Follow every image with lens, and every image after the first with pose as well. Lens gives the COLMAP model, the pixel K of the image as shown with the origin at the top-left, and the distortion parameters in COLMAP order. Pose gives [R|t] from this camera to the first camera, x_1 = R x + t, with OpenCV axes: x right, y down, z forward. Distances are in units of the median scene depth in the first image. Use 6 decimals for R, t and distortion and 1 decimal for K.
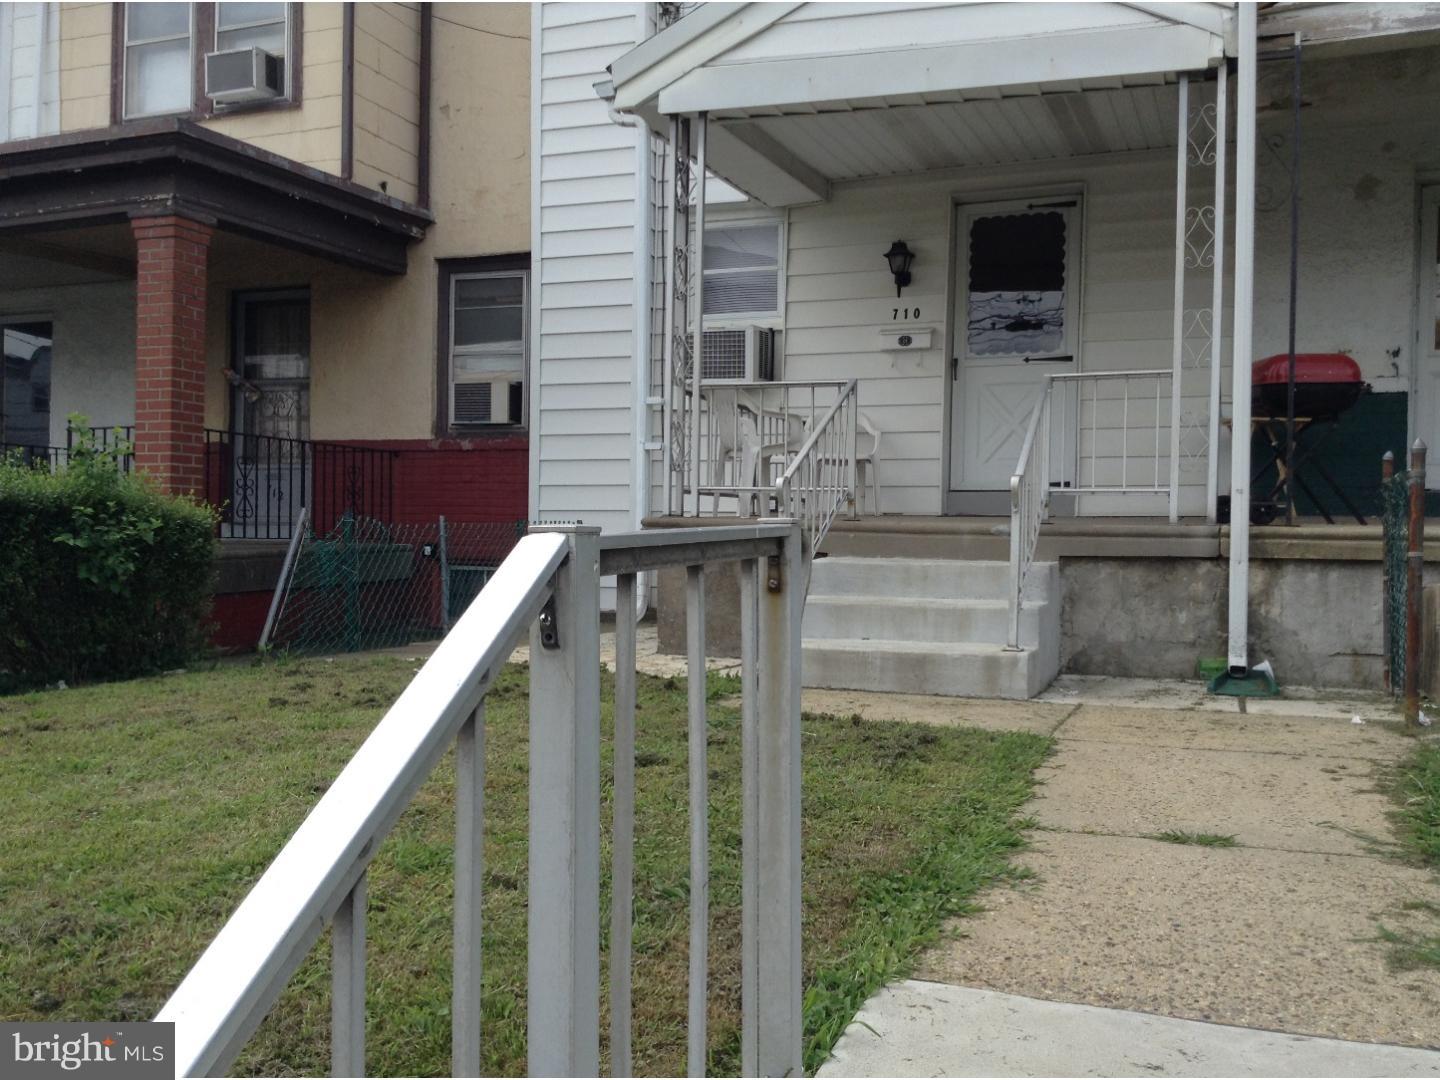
lens RADIAL K [[1376.8, 0, 723.8], [0, 1376.8, 539.5], [0, 0, 1]] dist [0.117566, -0.249844]
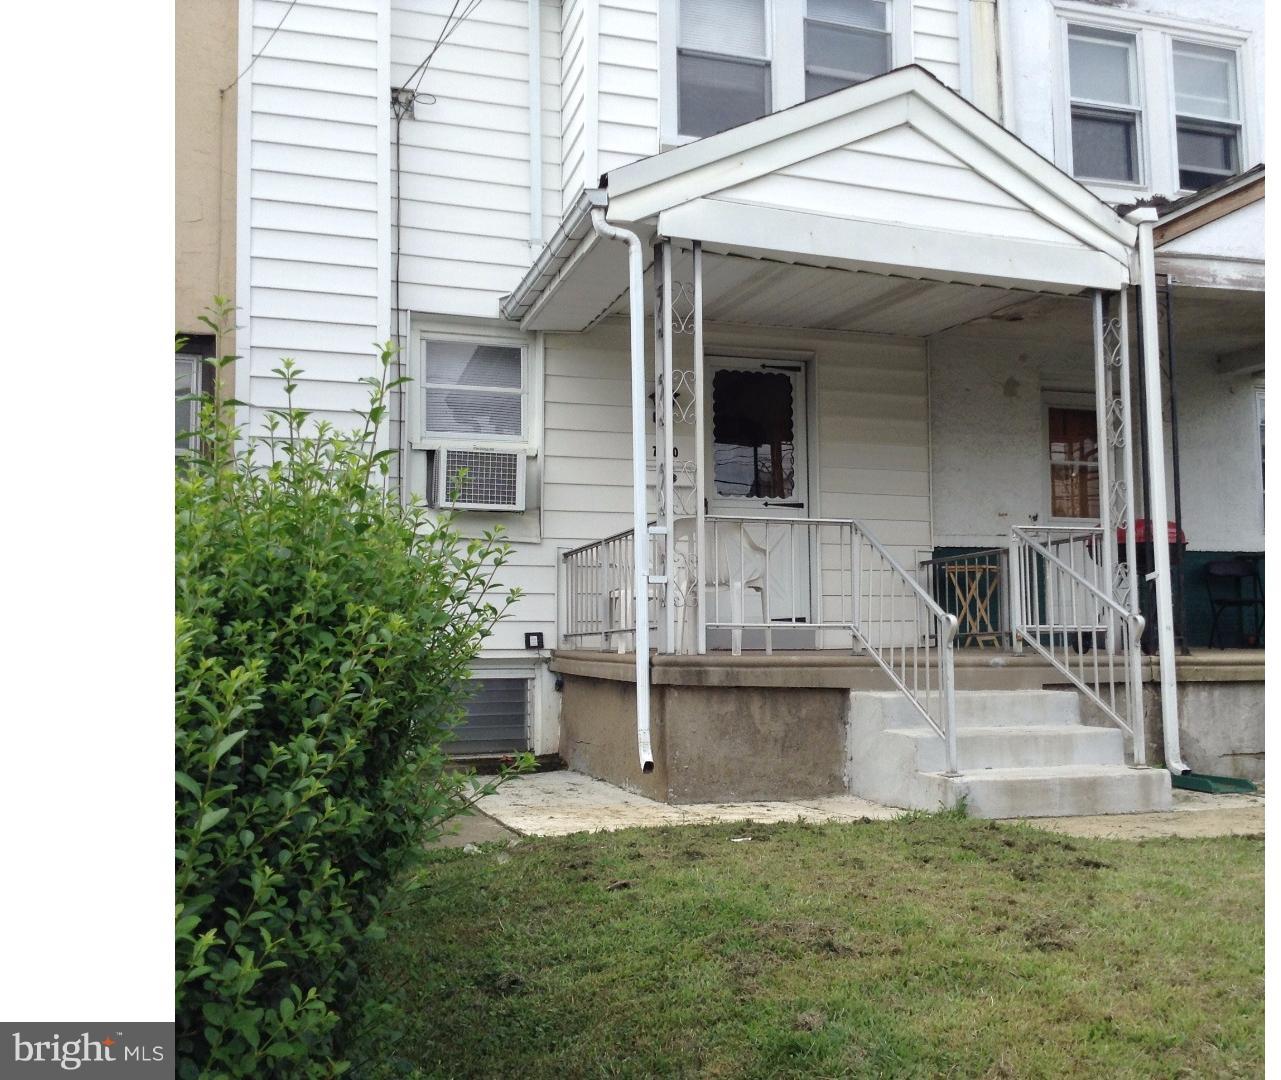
lens RADIAL K [[1370.6, 0, 640.4], [0, 1370.6, 514.1], [0, 0, 1]] dist [0.000755, -0.019720]
pose [[0.773086, 0.051877, 0.632177, -0.566541], [0.020216, 0.994128, -0.106301, -0.010893], [-0.633979, 0.094960, 0.767498, 0.257743]]
